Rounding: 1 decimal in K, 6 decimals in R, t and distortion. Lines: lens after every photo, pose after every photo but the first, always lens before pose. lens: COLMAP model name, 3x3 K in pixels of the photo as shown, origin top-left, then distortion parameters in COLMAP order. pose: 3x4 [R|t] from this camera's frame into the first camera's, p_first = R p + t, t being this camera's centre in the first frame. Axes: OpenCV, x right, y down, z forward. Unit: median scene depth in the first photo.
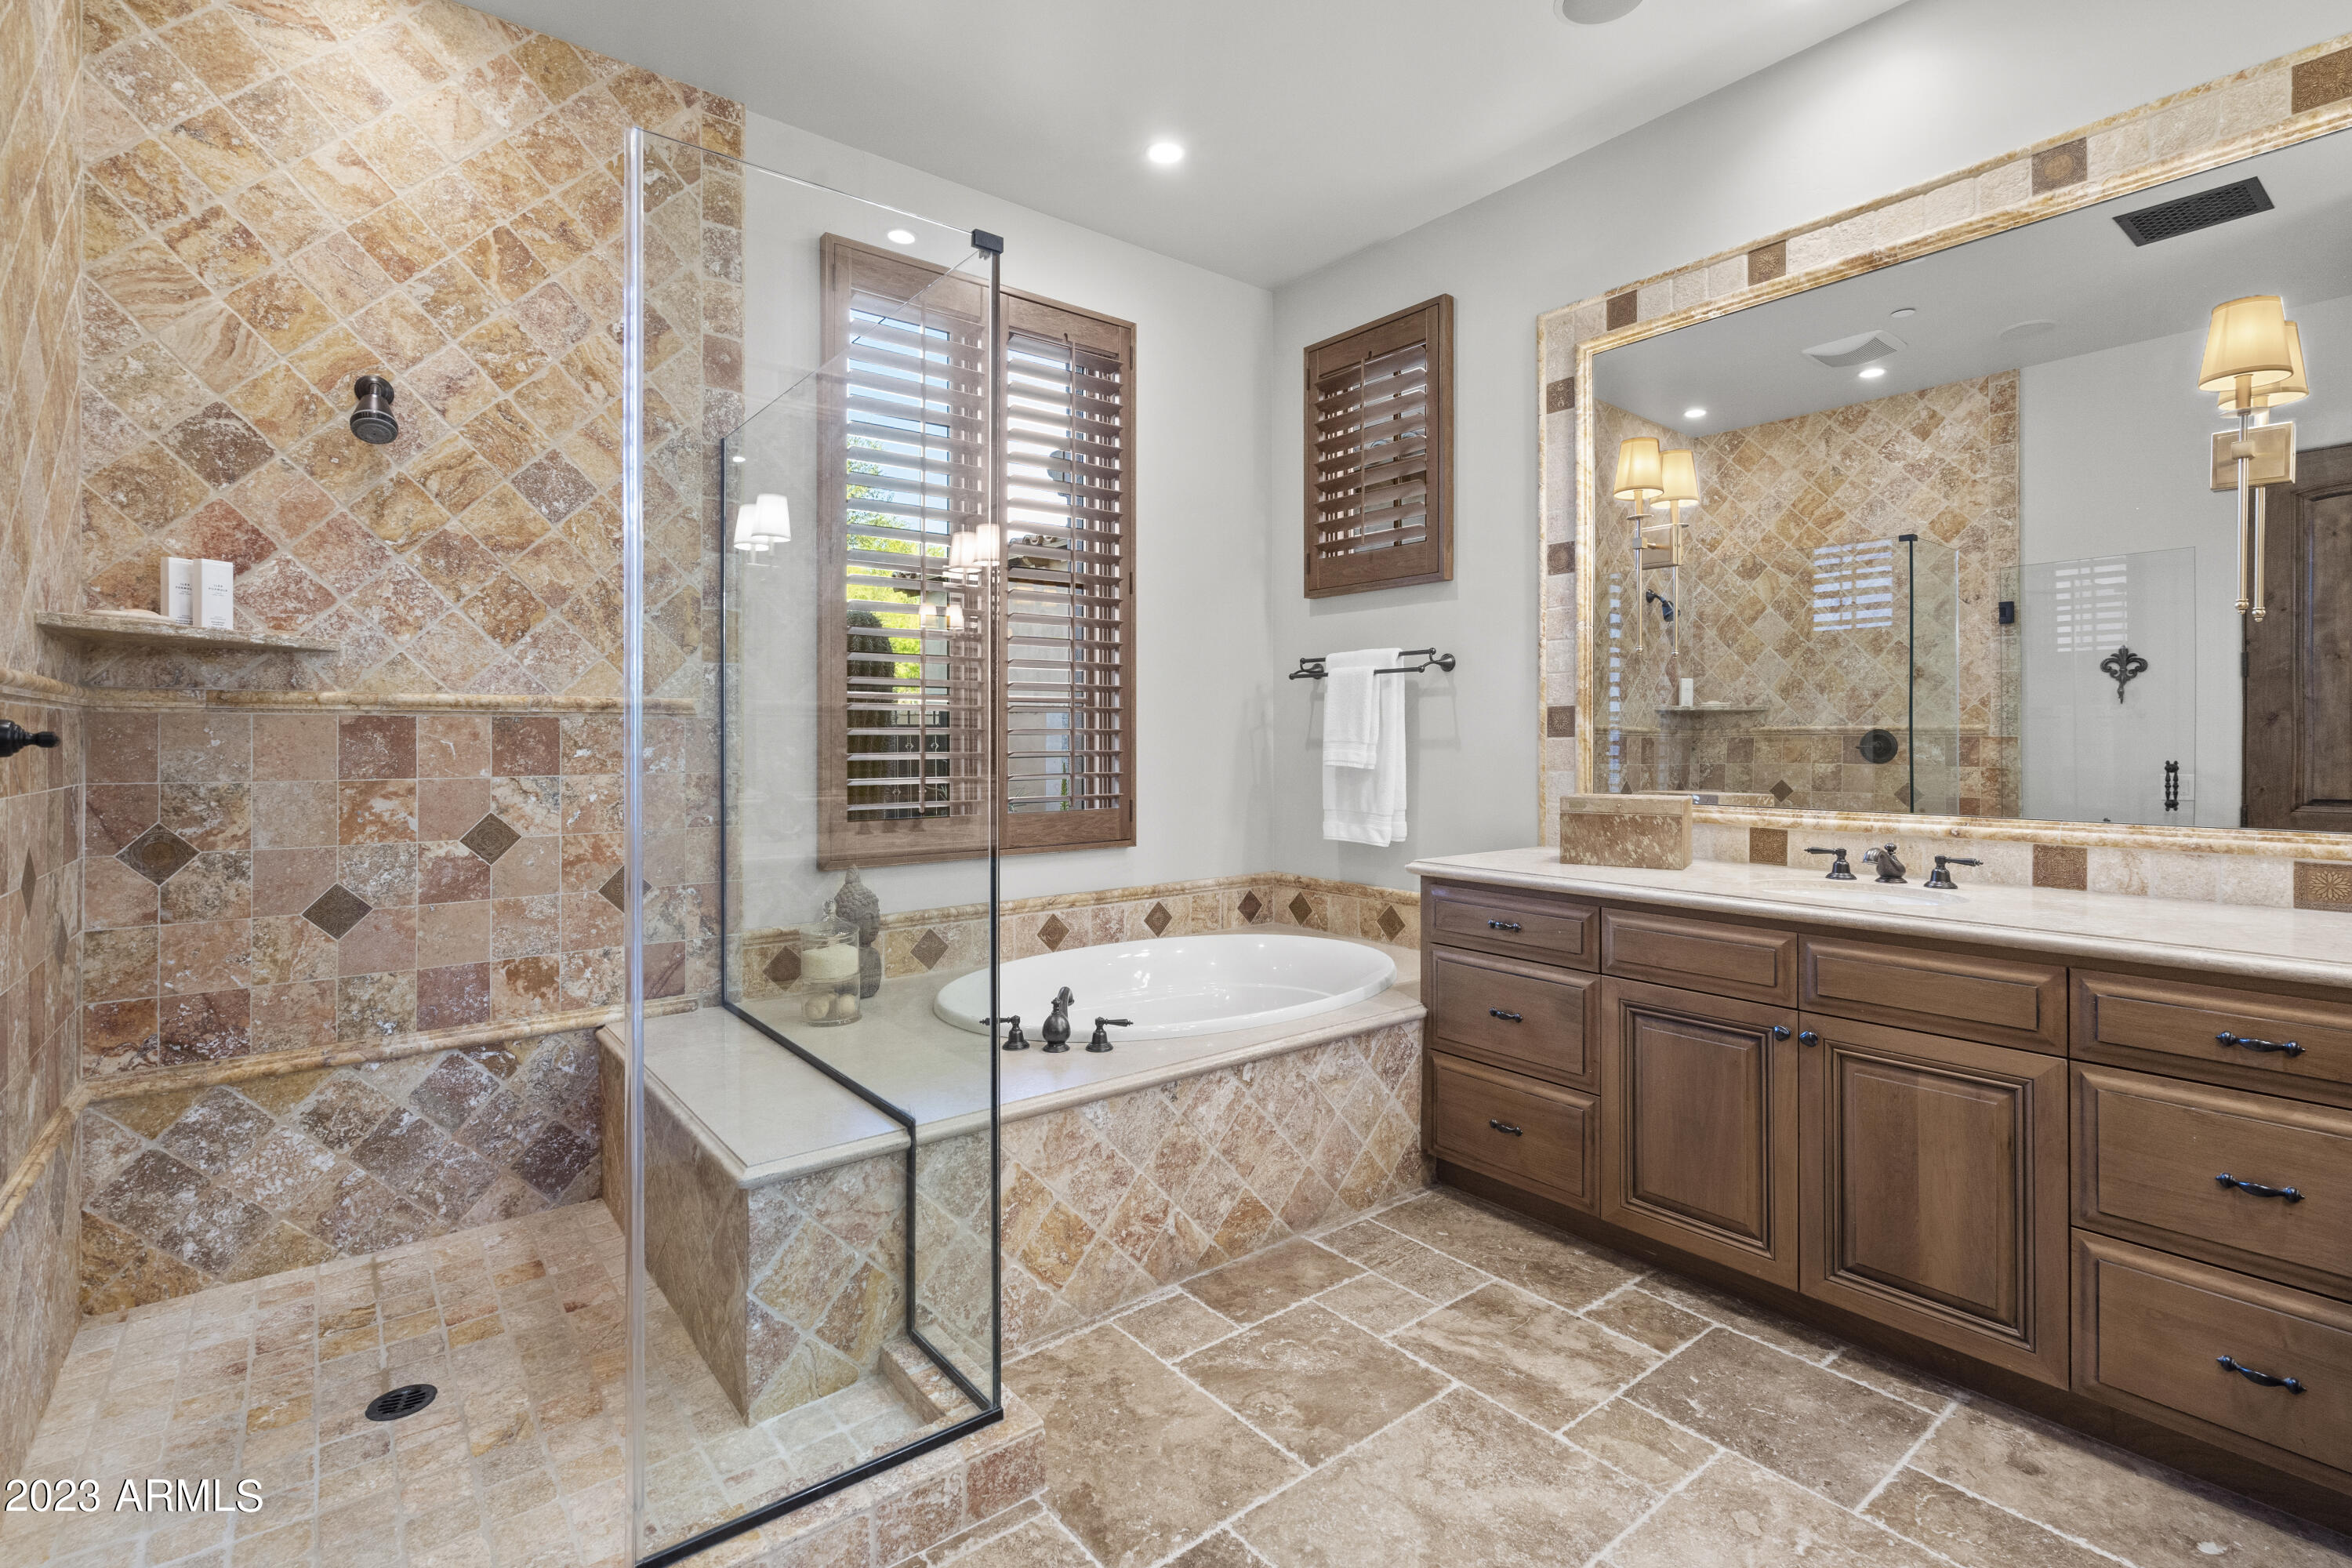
lens RADIAL K [[1090.4, 0, 1176.0], [0, 1090.4, 784.0], [0, 0, 1]] dist [0.000234, 0.000486]
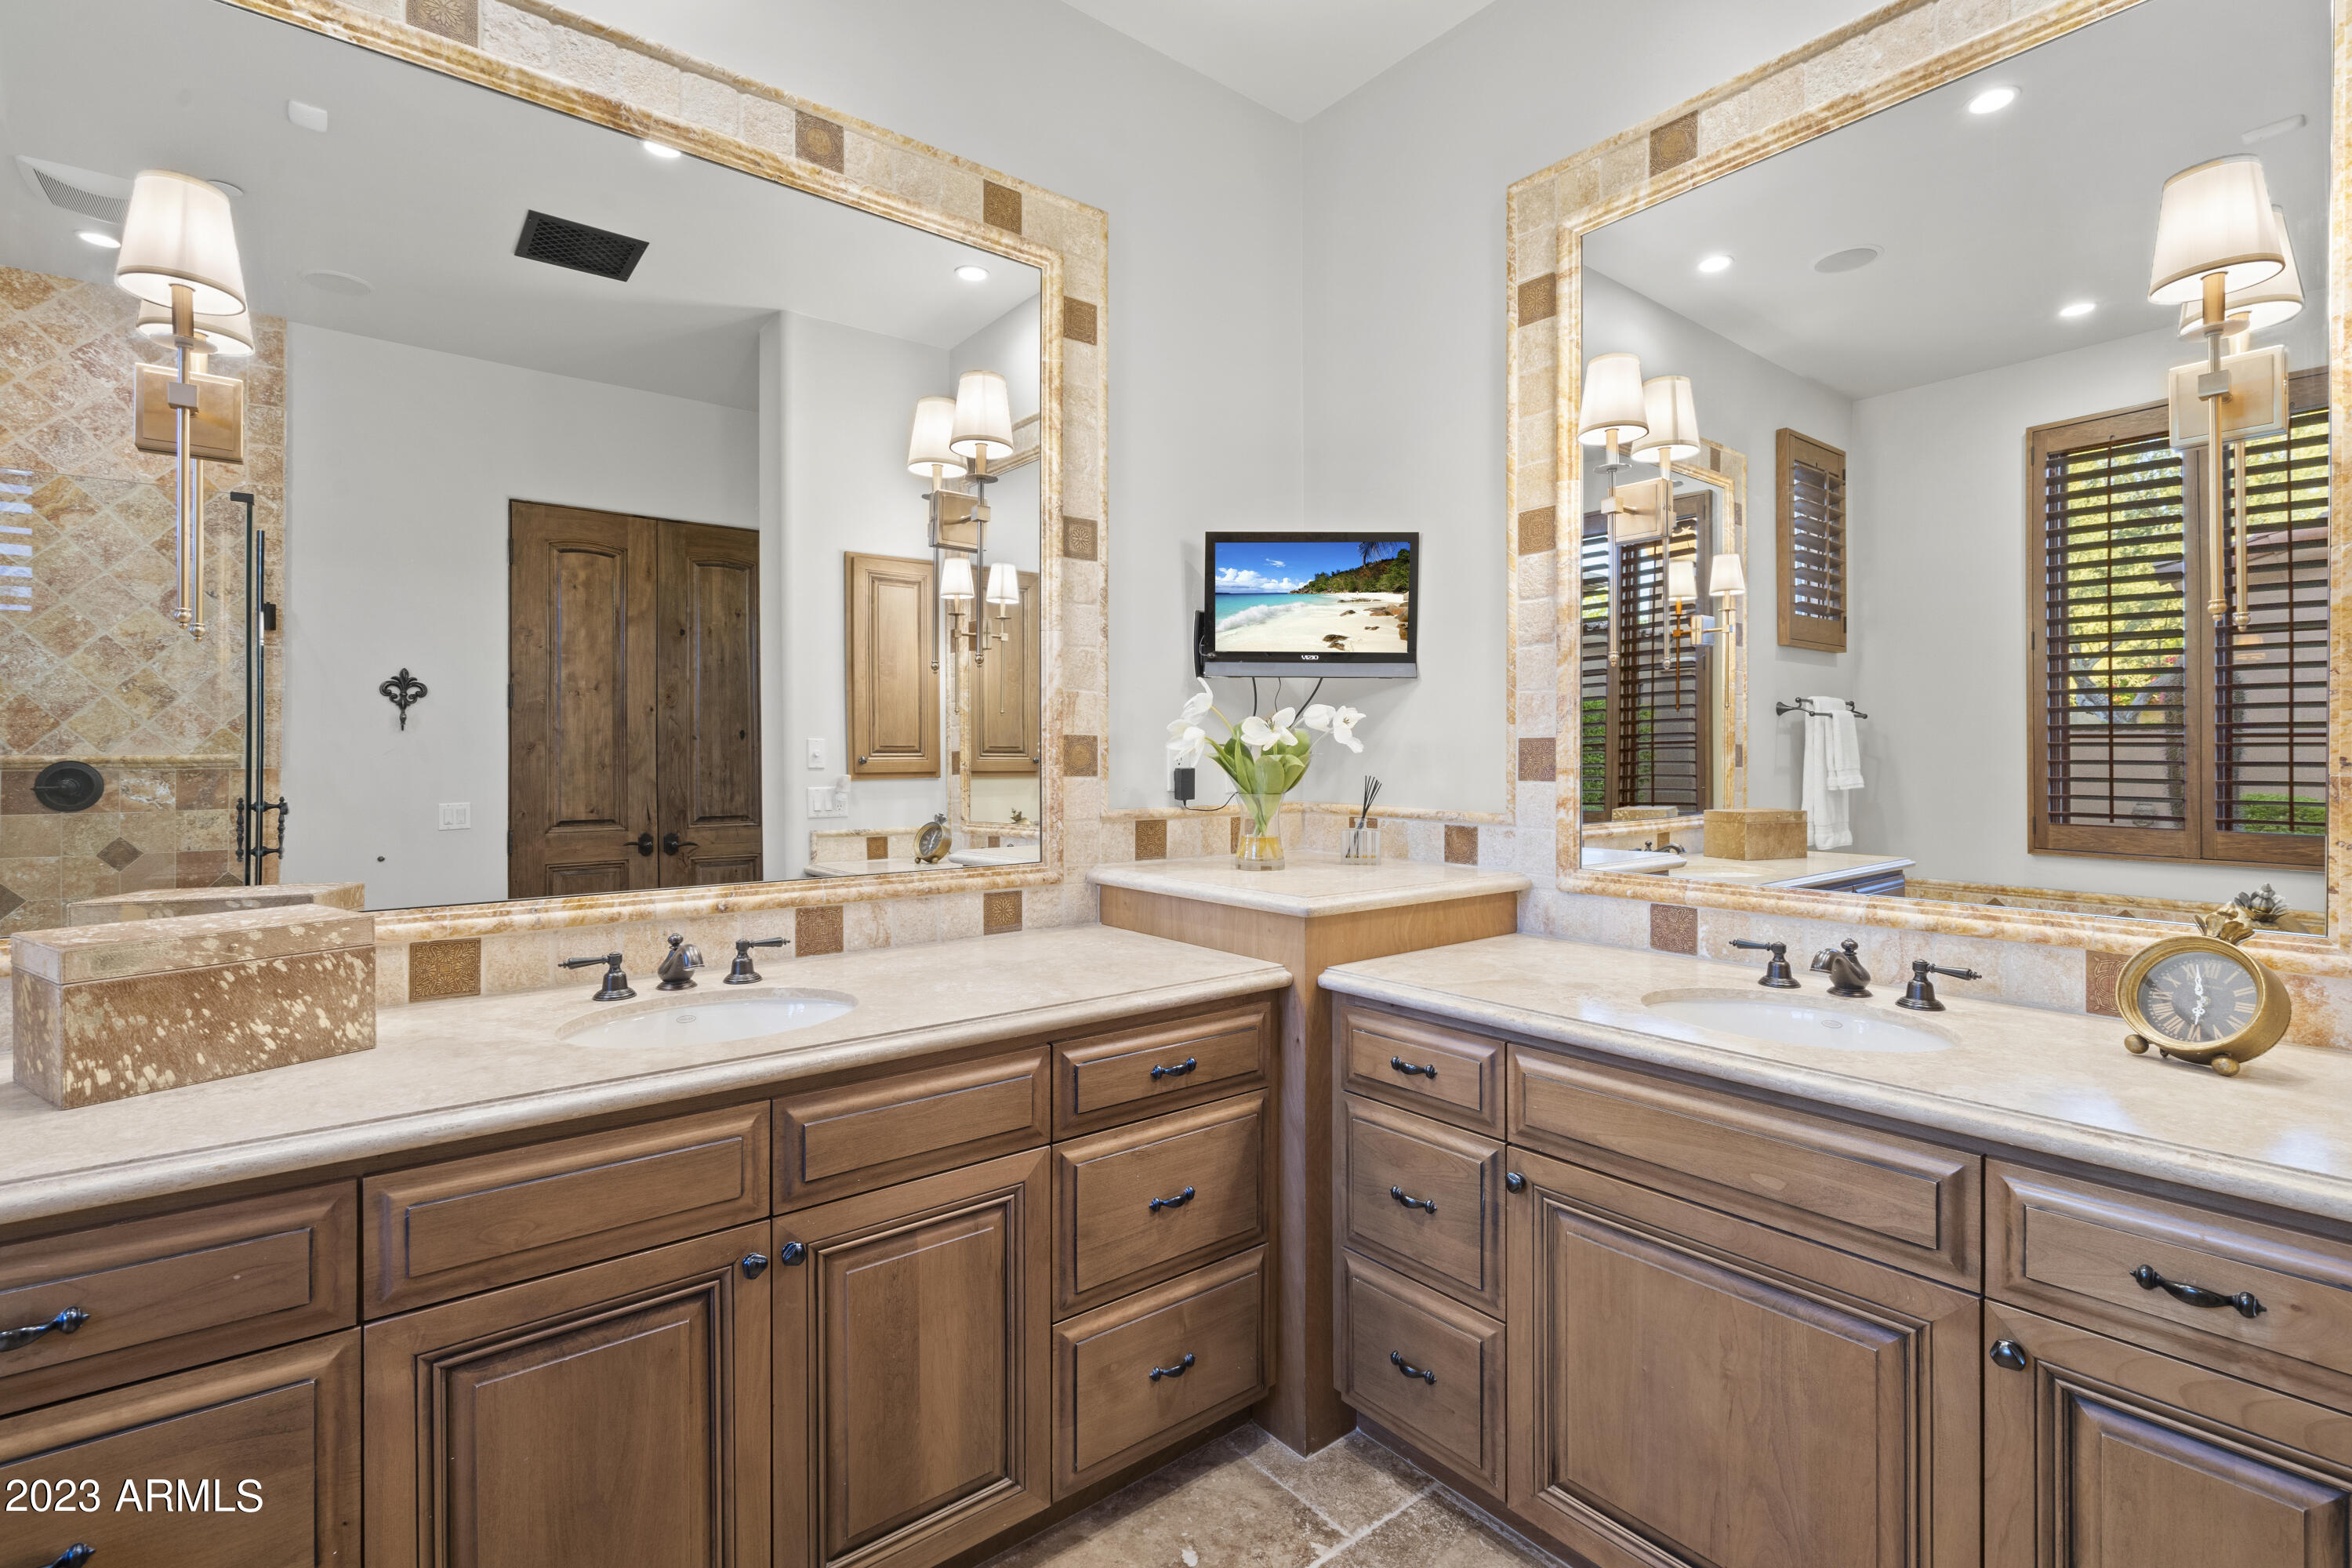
lens RADIAL K [[1105.4, 0, 1178.8], [0, 1105.4, 725.7], [0, 0, 1]] dist [-0.076089, 0.053888]
pose [[-0.000822, 0.021012, 0.999779, -0.072594], [0.047582, 0.998648, -0.020949, -0.053544], [-0.998867, 0.047554, -0.001821, 0.664404]]
